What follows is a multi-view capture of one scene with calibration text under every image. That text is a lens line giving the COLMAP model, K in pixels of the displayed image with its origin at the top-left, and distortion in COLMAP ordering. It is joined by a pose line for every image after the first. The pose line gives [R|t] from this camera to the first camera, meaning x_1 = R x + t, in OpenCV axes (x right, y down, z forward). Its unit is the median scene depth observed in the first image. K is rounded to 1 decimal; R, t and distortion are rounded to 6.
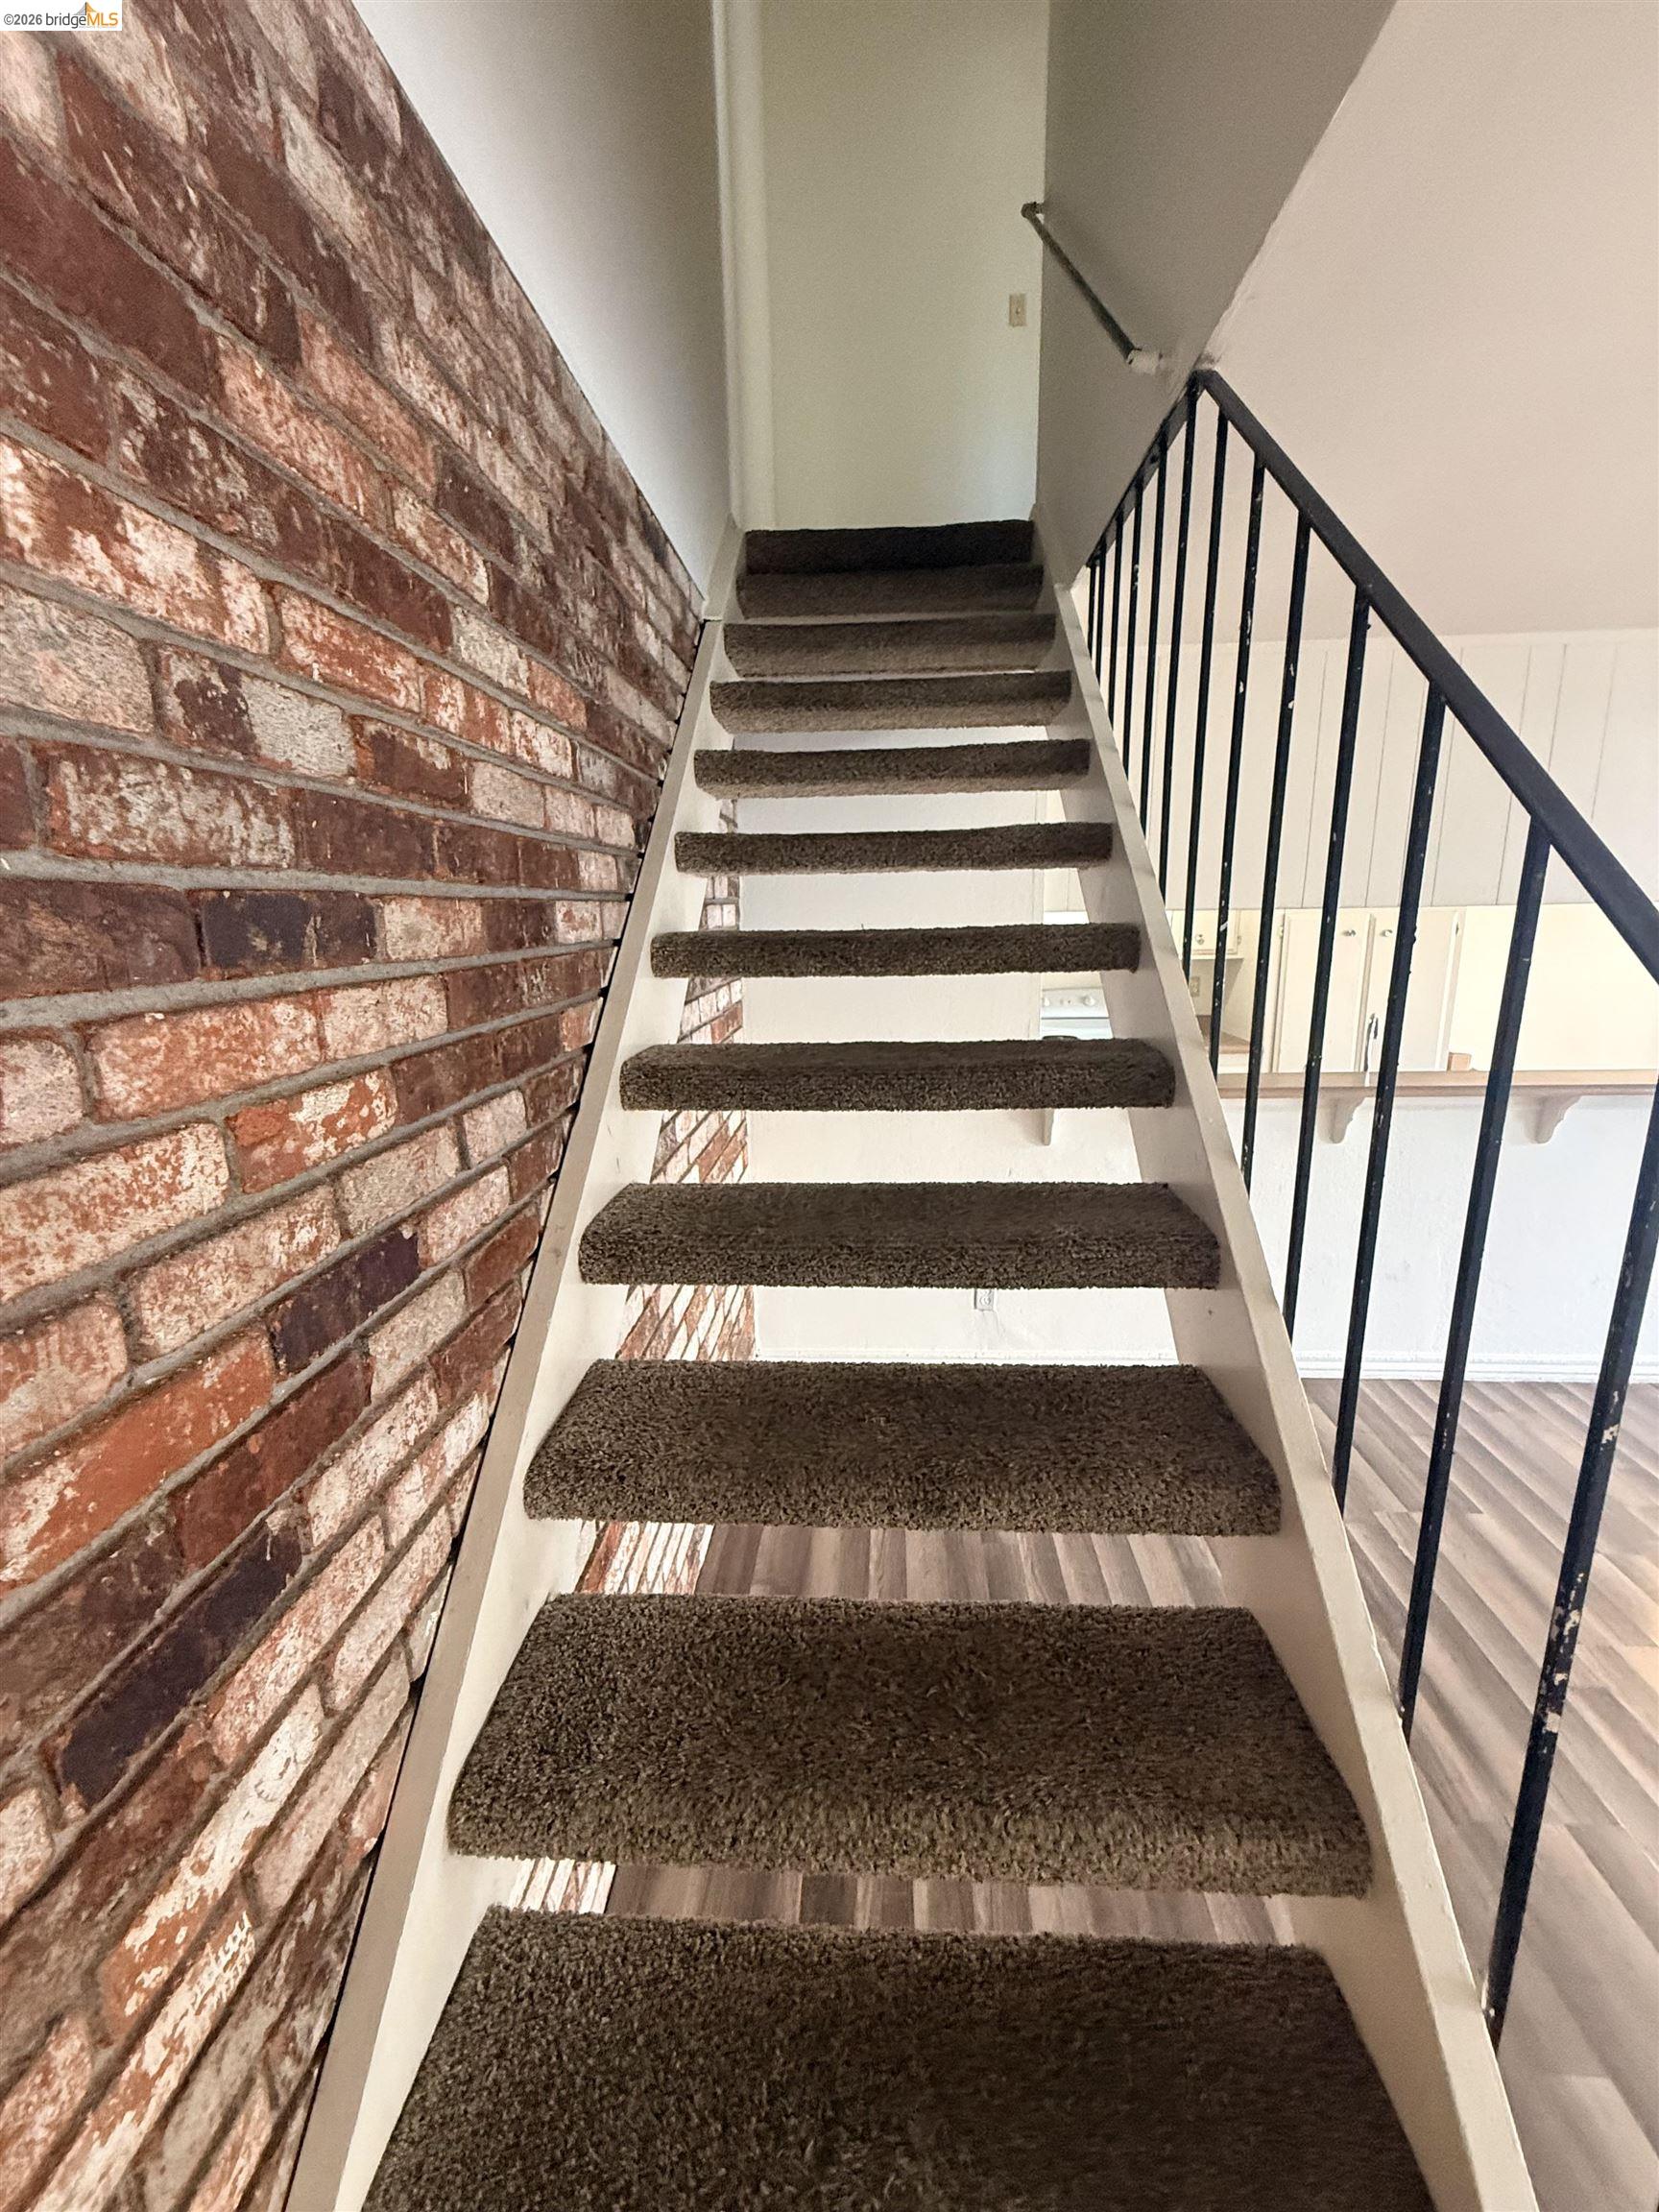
lens RADIAL K [[880.0, 0, 830.9], [0, 880.0, 1108.4], [0, 0, 1]] dist [-0.000143, -0.000033]
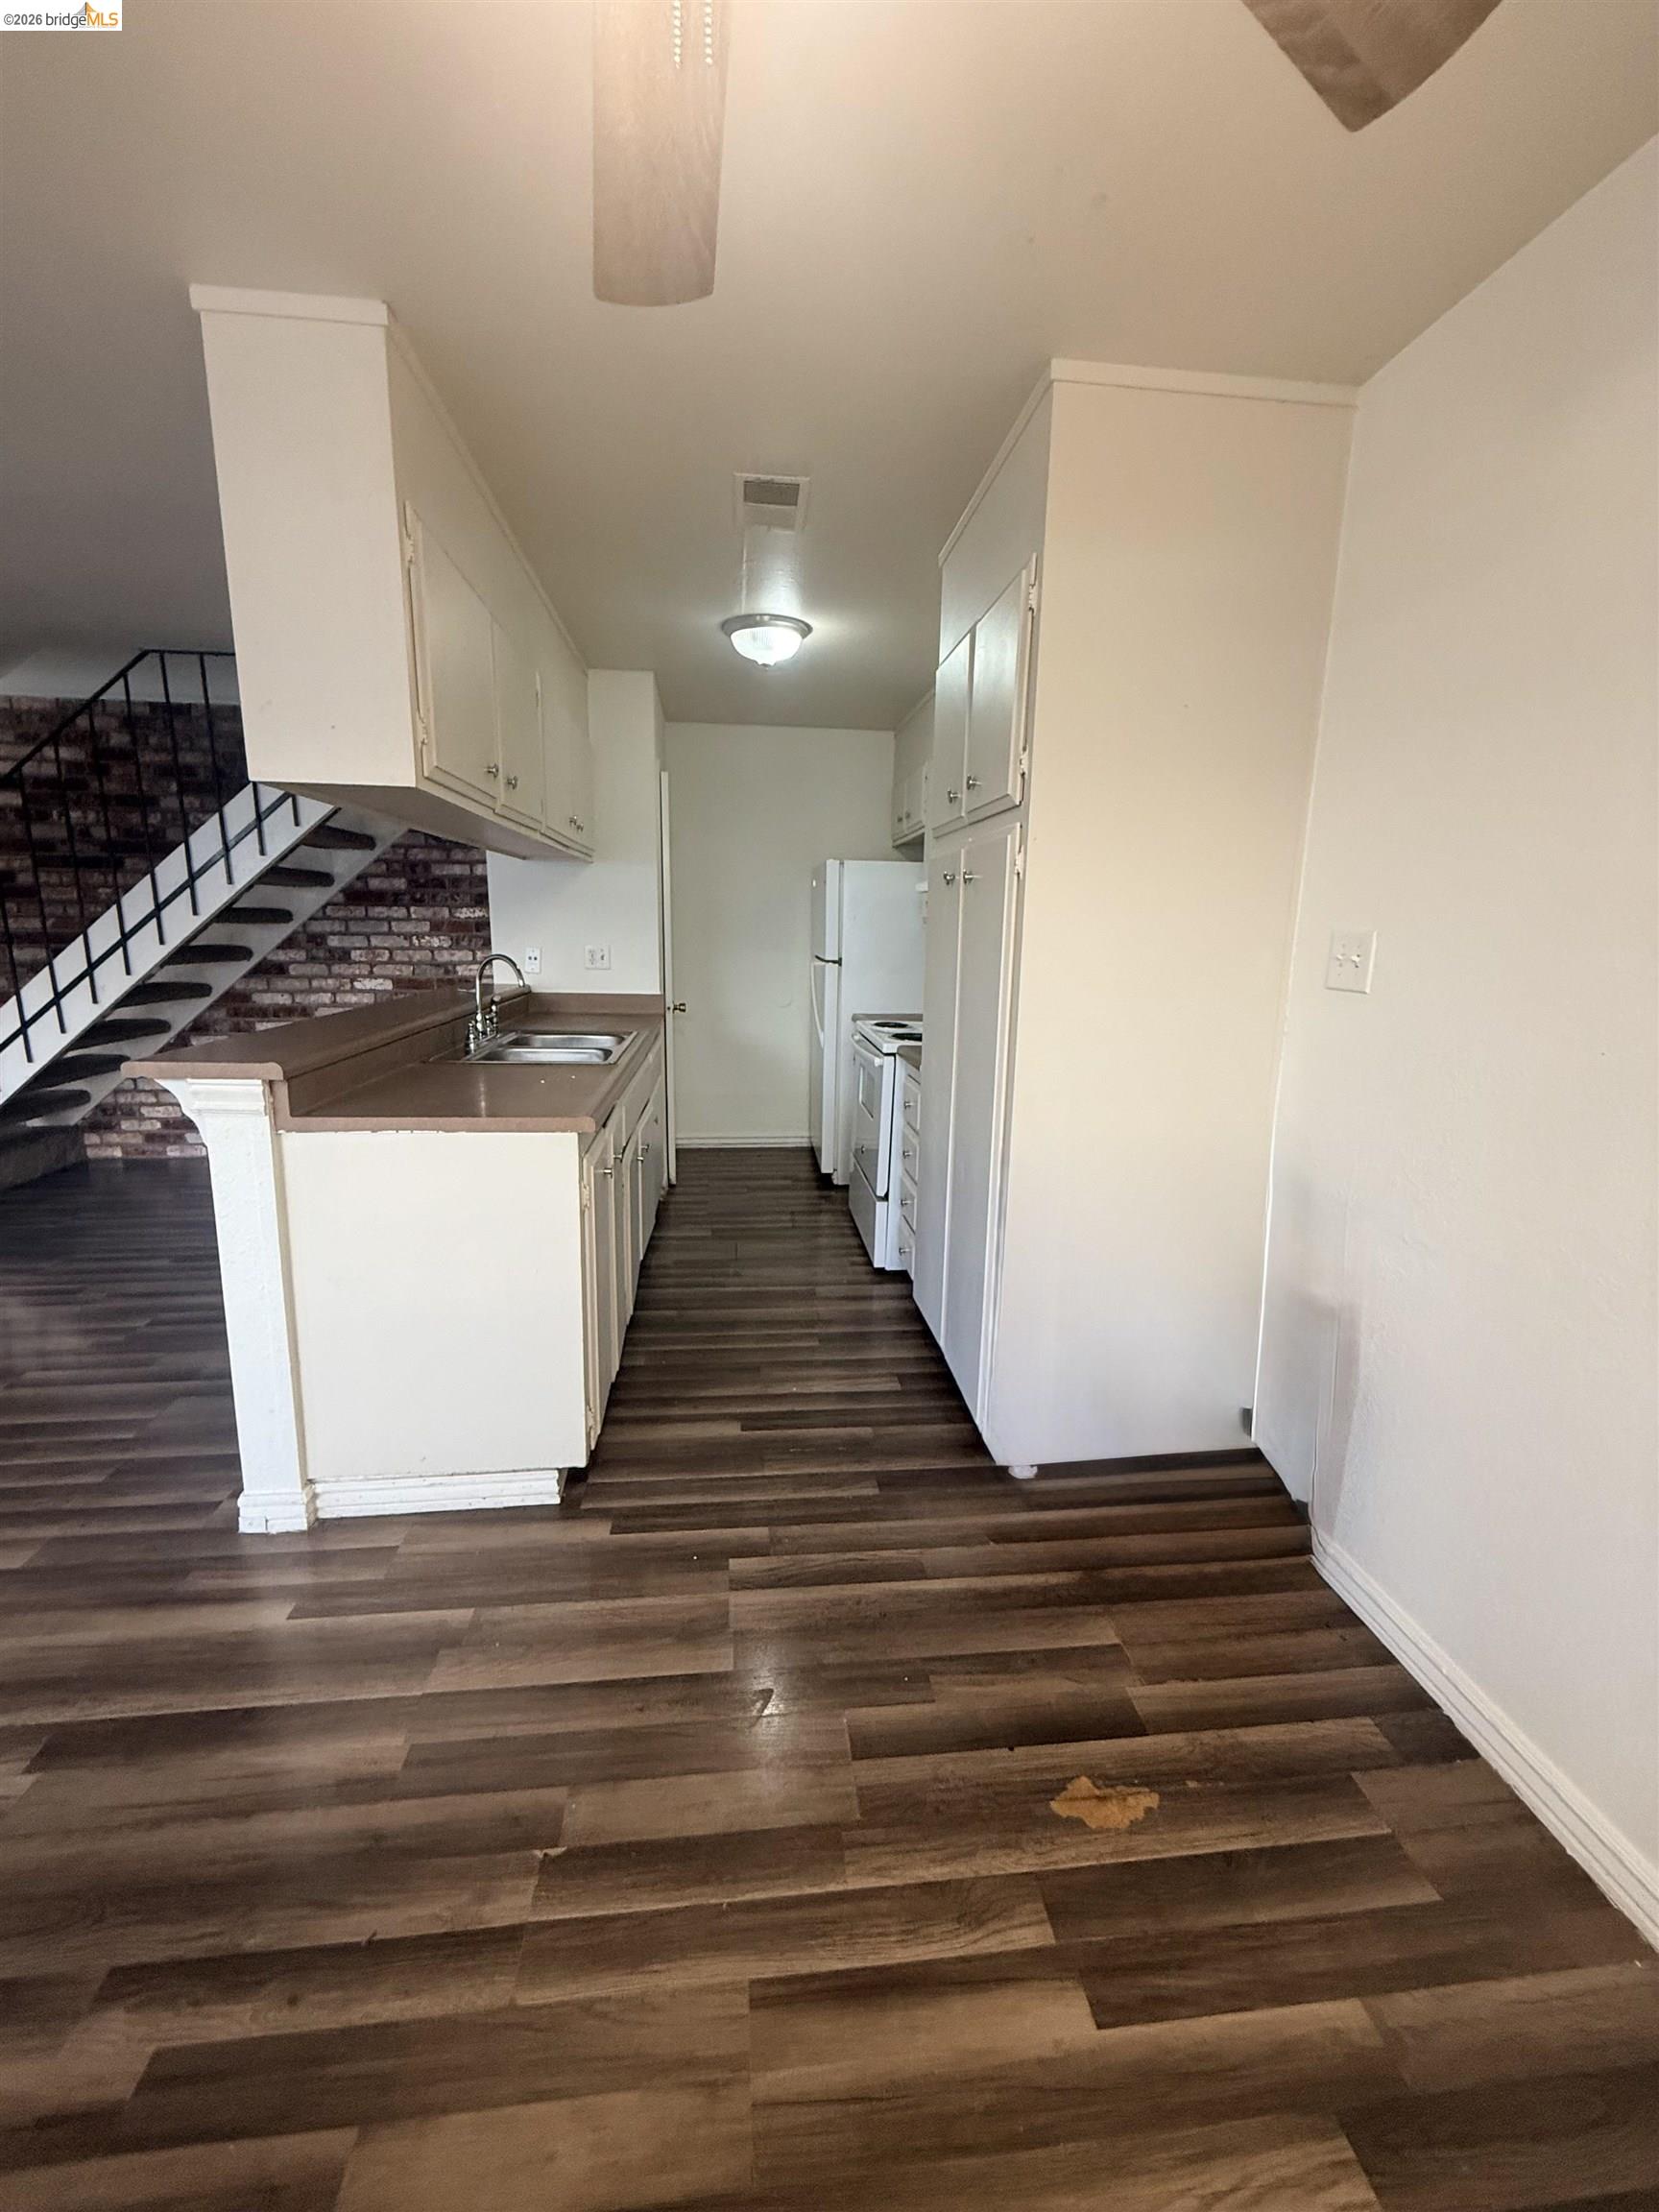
lens RADIAL K [[880.0, 0, 826.5], [0, 880.0, 1105.6], [0, 0, 1]] dist [-0.000143, -0.000033]
pose [[0.169511, 0.221912, -0.960219, 4.948939], [-0.225959, 0.957116, 0.181305, -0.622904], [0.959275, 0.186237, 0.212385, 3.621632]]
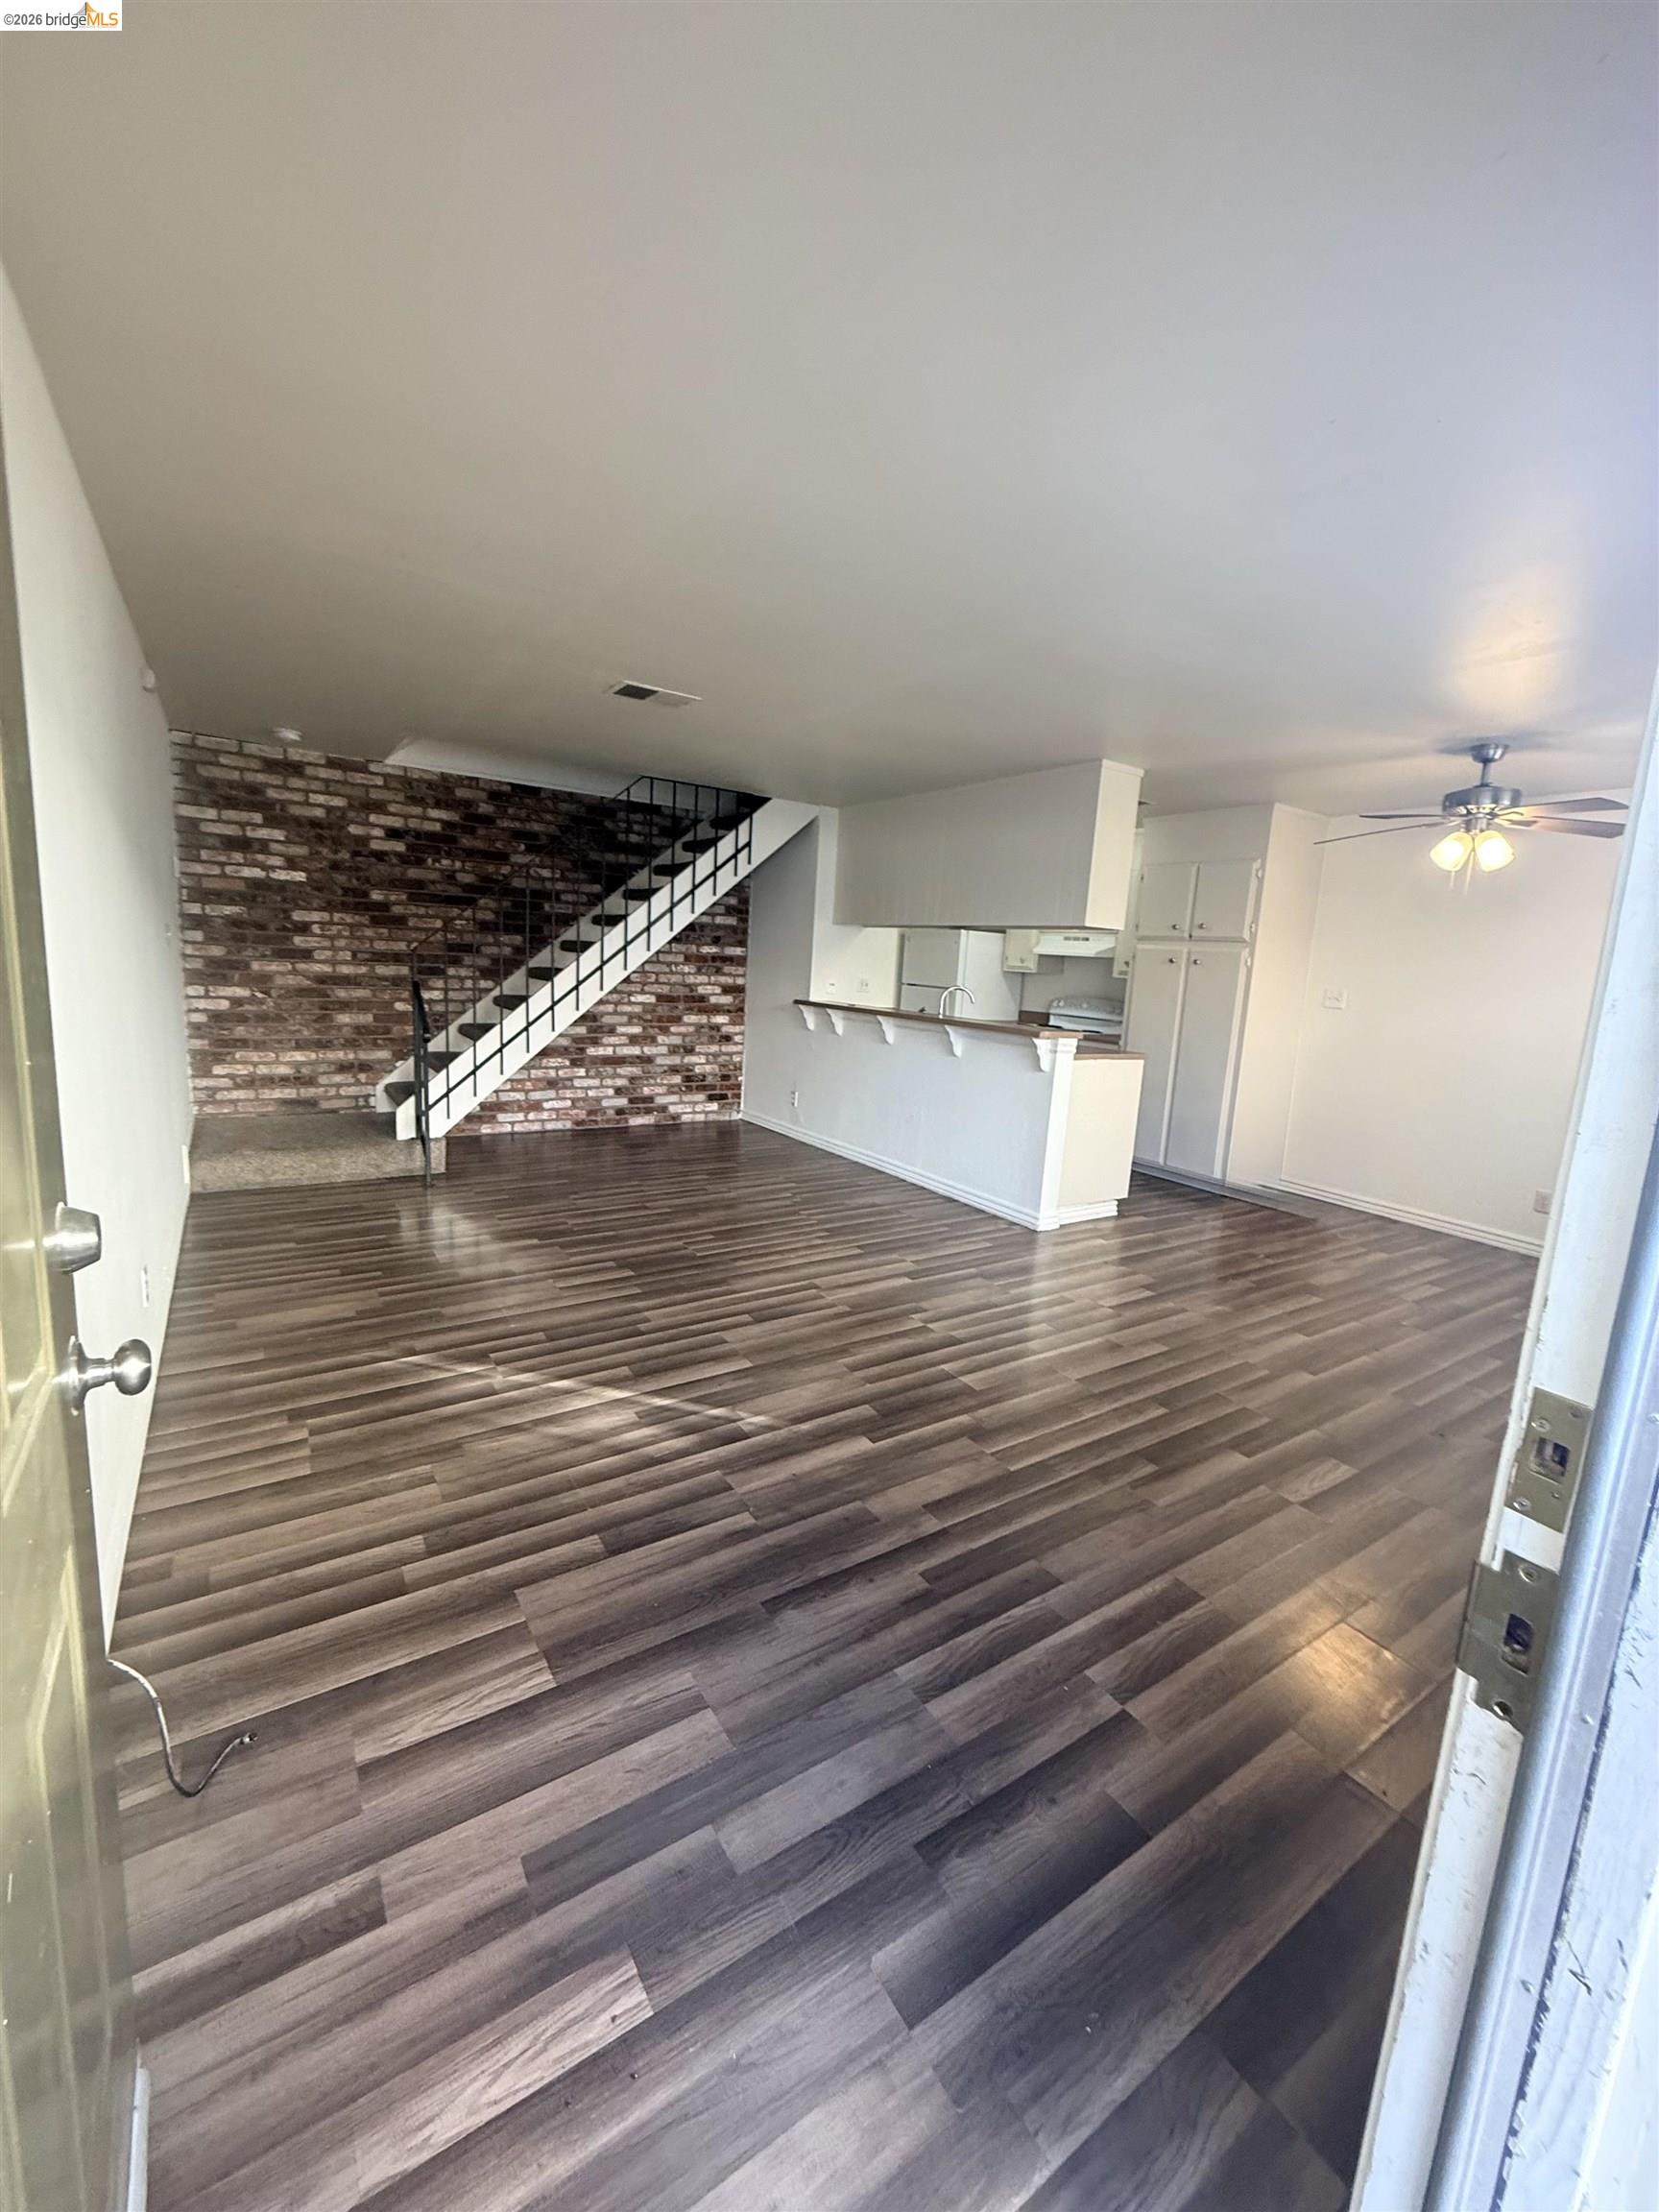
lens RADIAL K [[880.0, 0, 829.7], [0, 880.0, 1103.4], [0, 0, 1]] dist [-0.000143, -0.000033]
pose [[0.599810, 0.183532, -0.778809, 5.895721], [-0.234936, 0.970833, 0.047845, 0.312165], [0.764875, 0.154273, 0.625433, -0.878112]]
